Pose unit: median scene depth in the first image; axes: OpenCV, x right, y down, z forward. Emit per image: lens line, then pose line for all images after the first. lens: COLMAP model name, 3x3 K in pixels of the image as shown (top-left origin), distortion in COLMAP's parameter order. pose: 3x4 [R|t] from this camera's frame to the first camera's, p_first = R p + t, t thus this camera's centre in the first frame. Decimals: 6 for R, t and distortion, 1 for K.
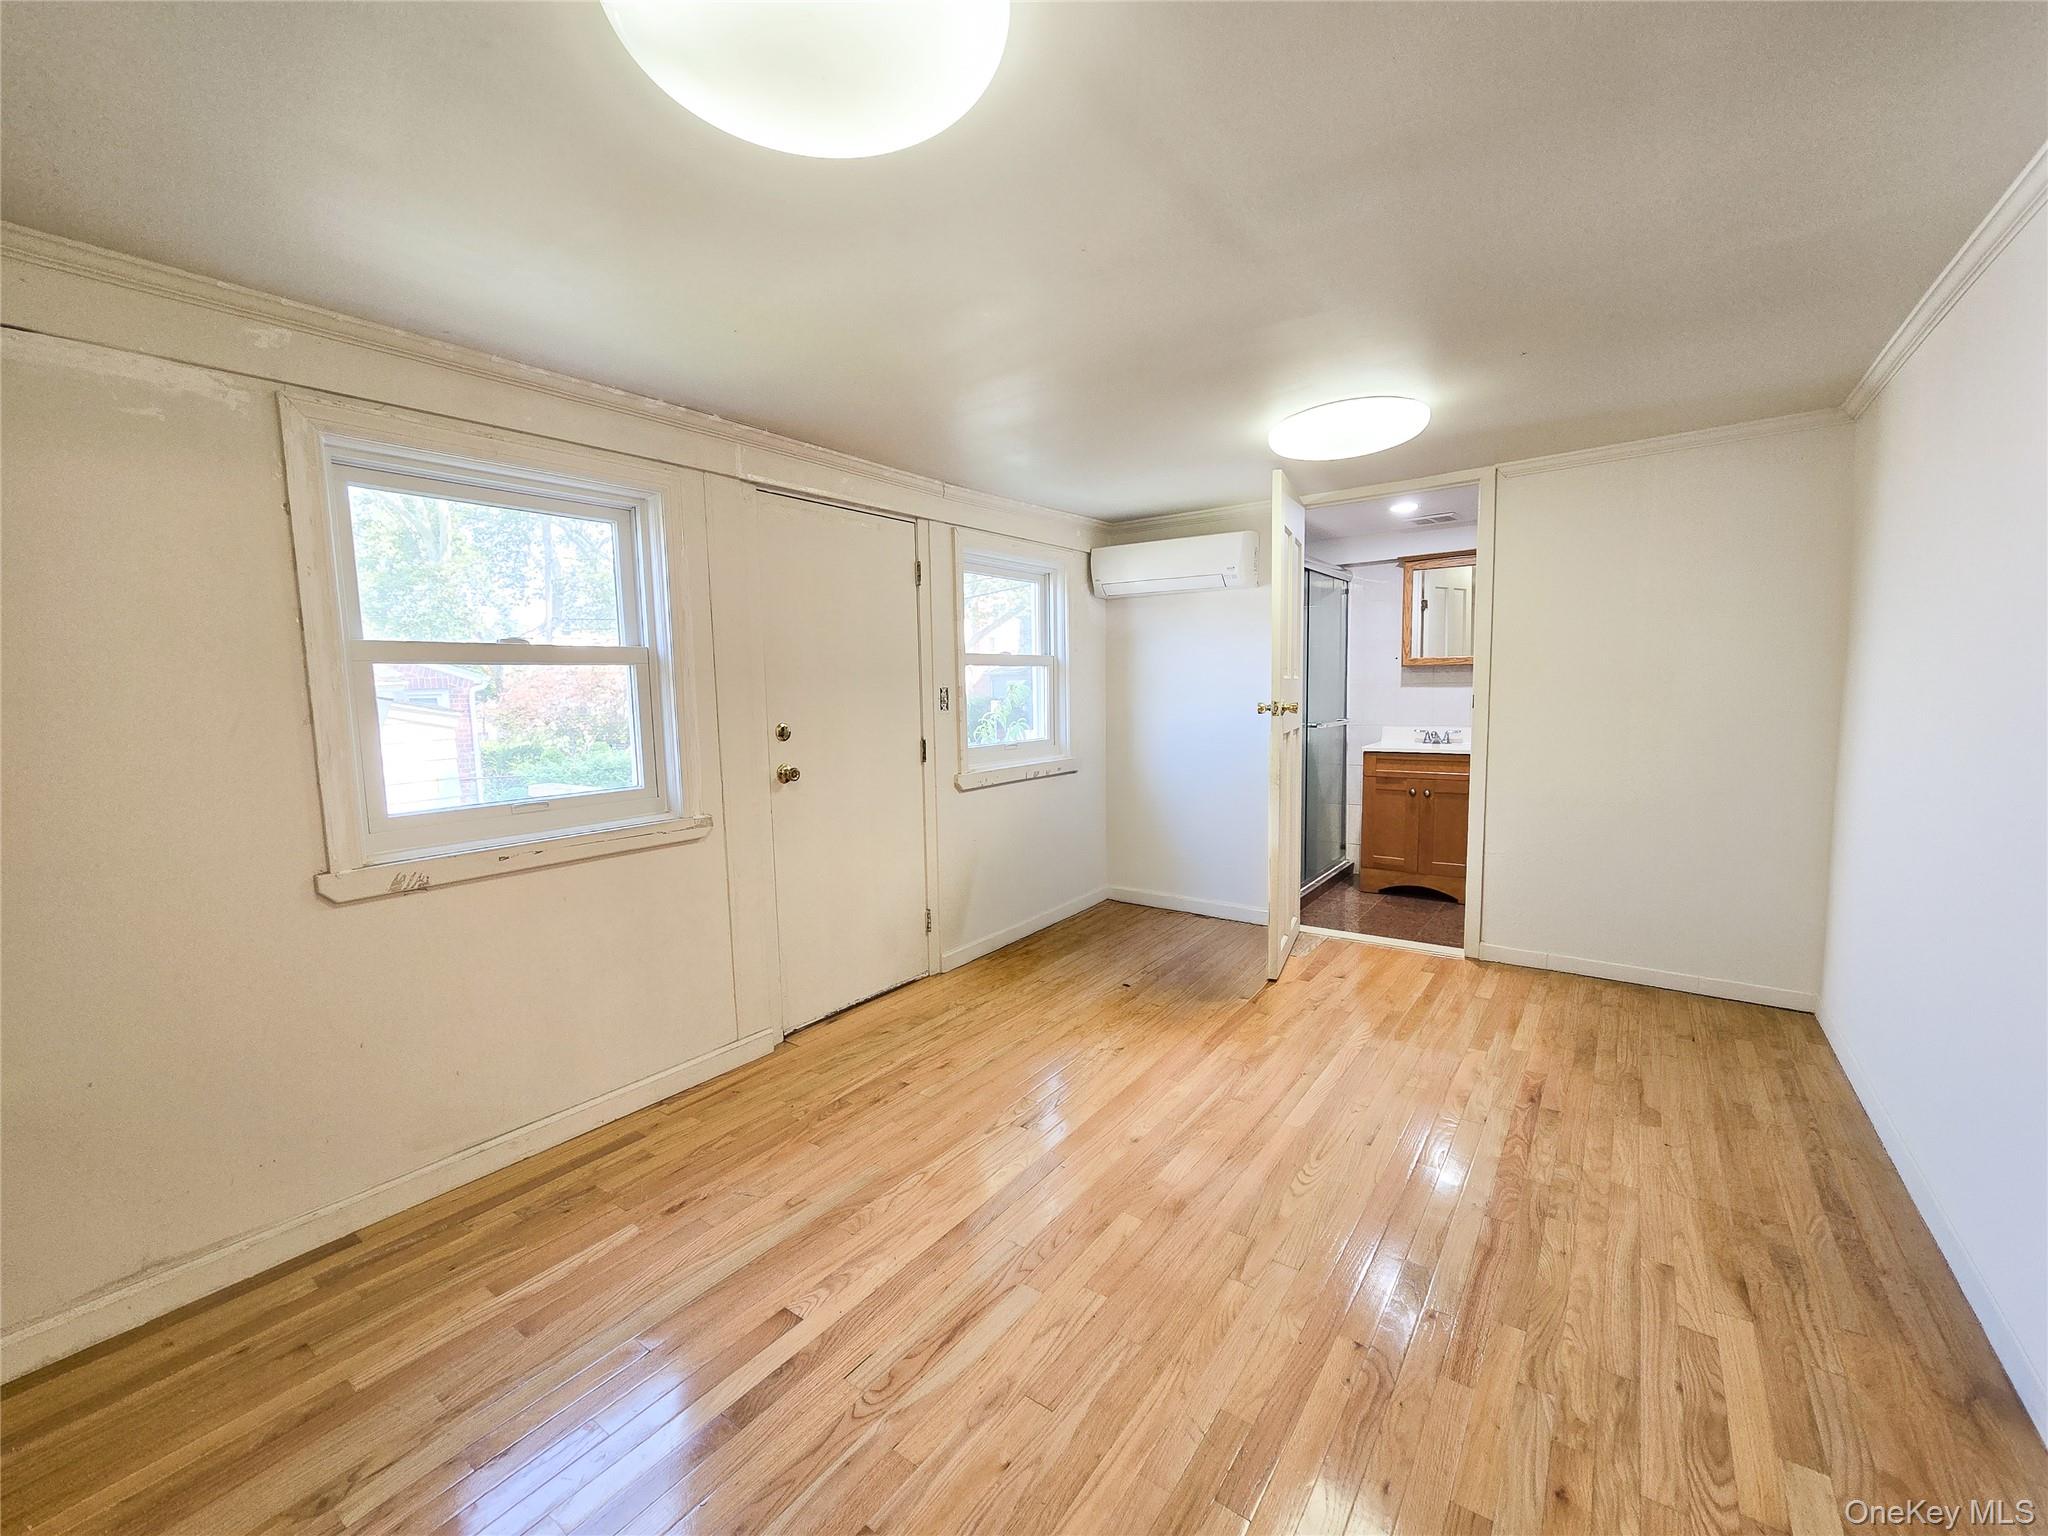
lens RADIAL K [[832.8, 0, 1028.0], [0, 832.8, 772.5], [0, 0, 1]] dist [-0.003160, -0.000070]
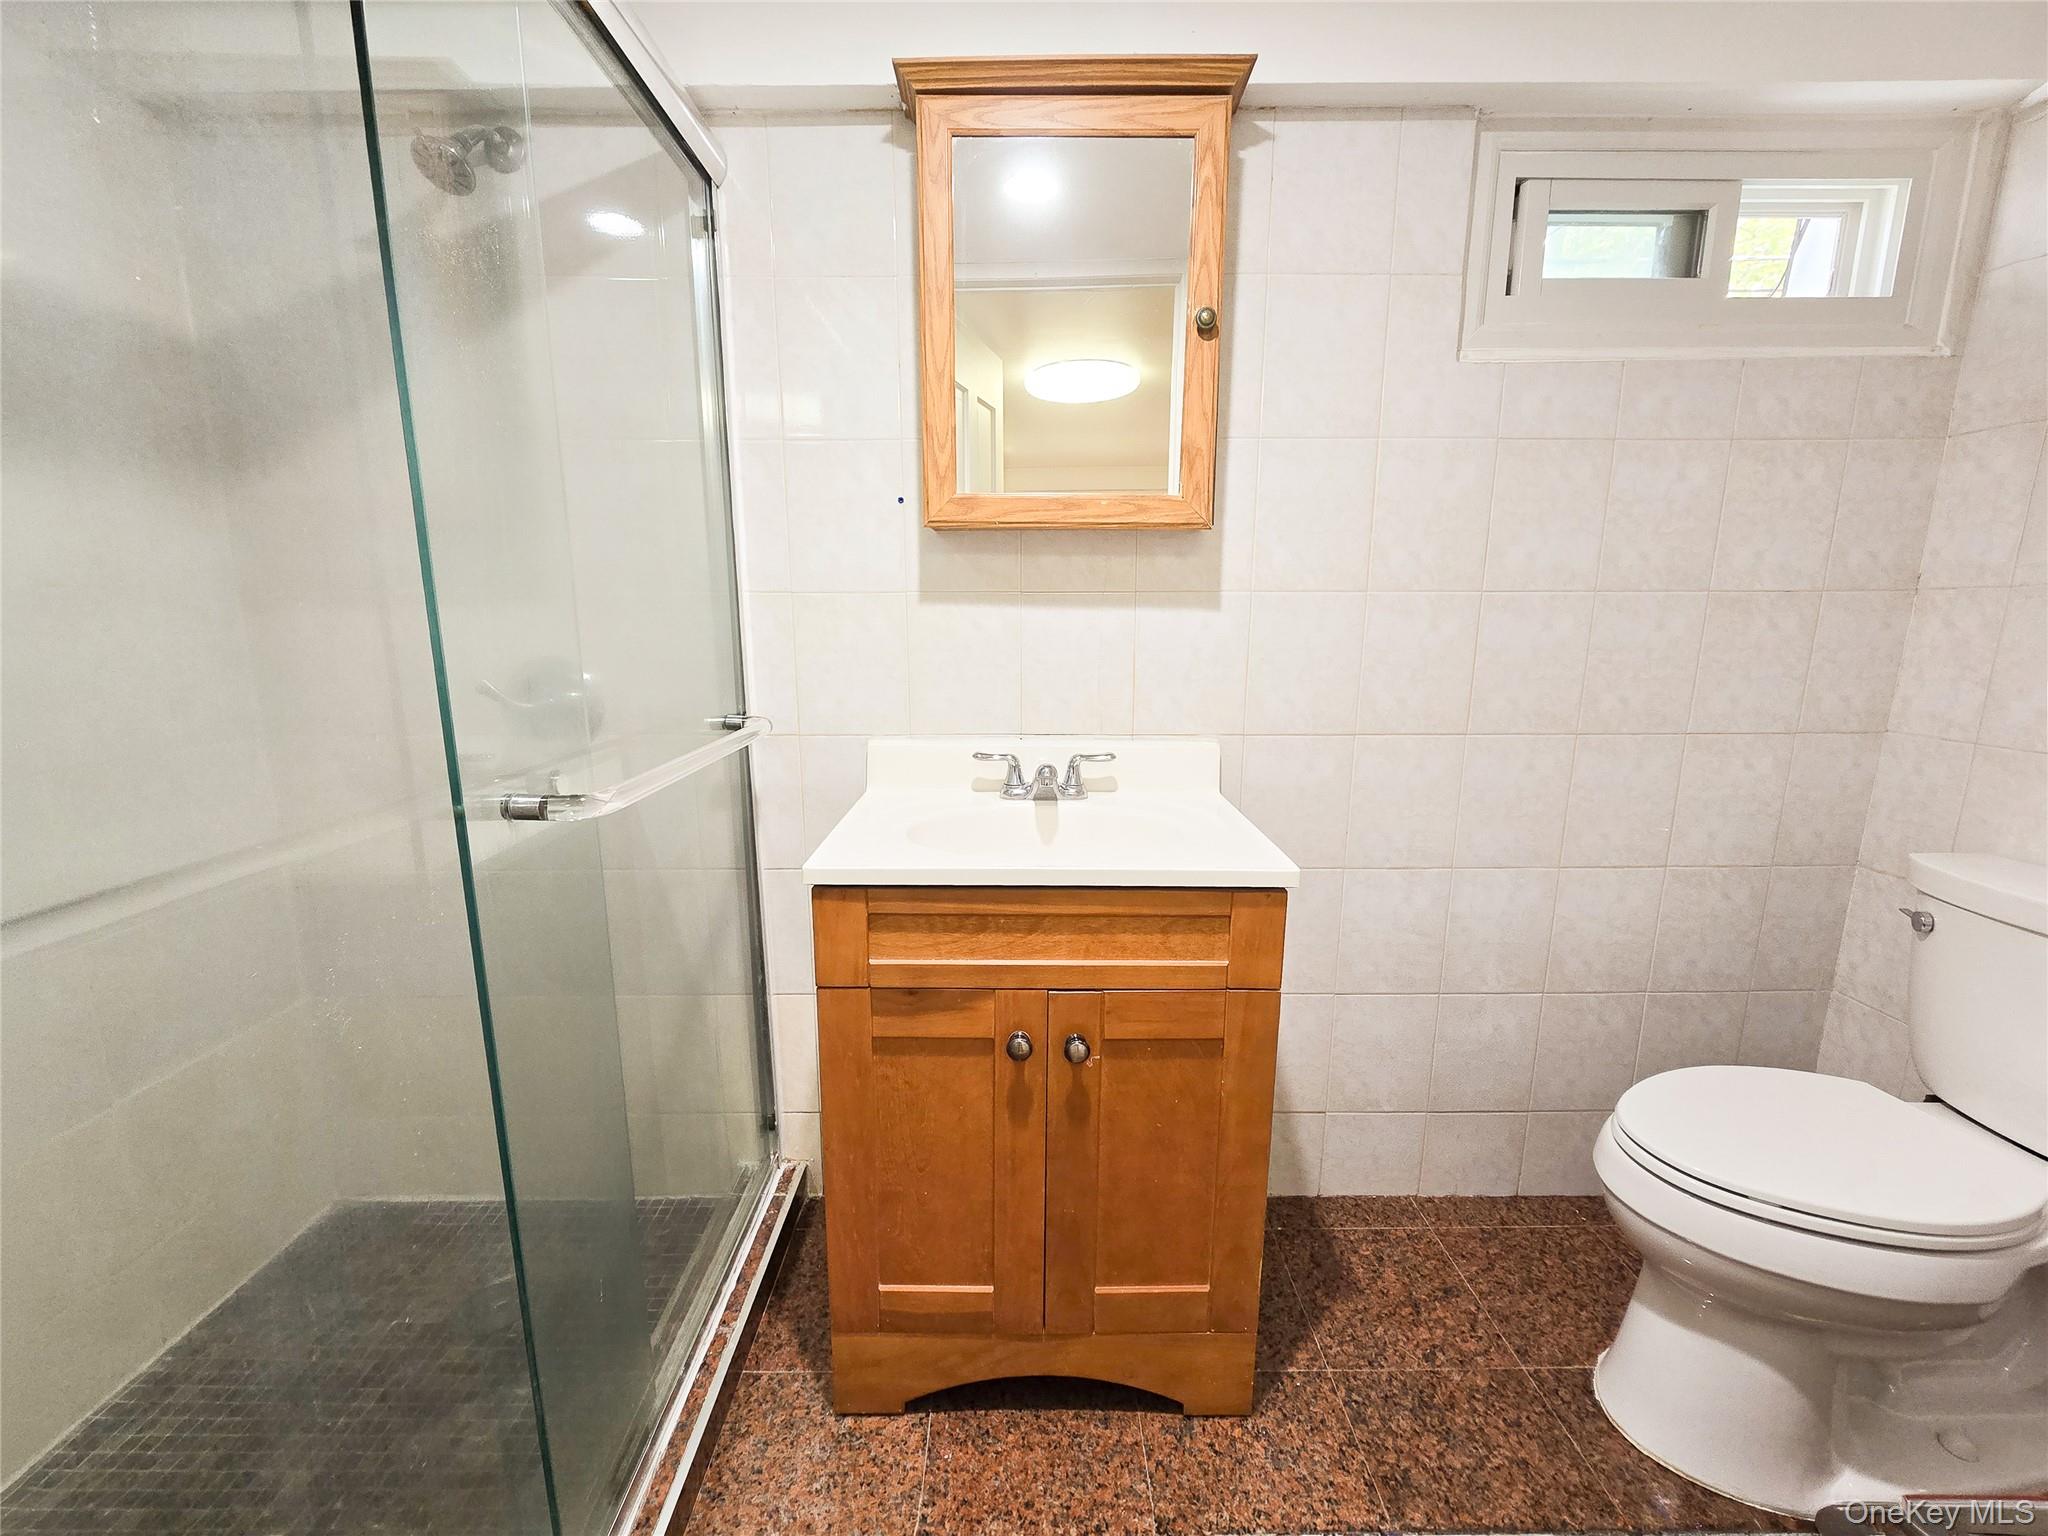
lens RADIAL K [[832.8, 0, 1022.8], [0, 832.8, 761.4], [0, 0, 1]] dist [-0.003160, -0.000070]
pose [[0.806303, -0.092687, 0.584196, 0.319981], [0.040917, 0.994021, 0.101234, -0.080372], [-0.590086, -0.057721, 0.805274, 0.785546]]
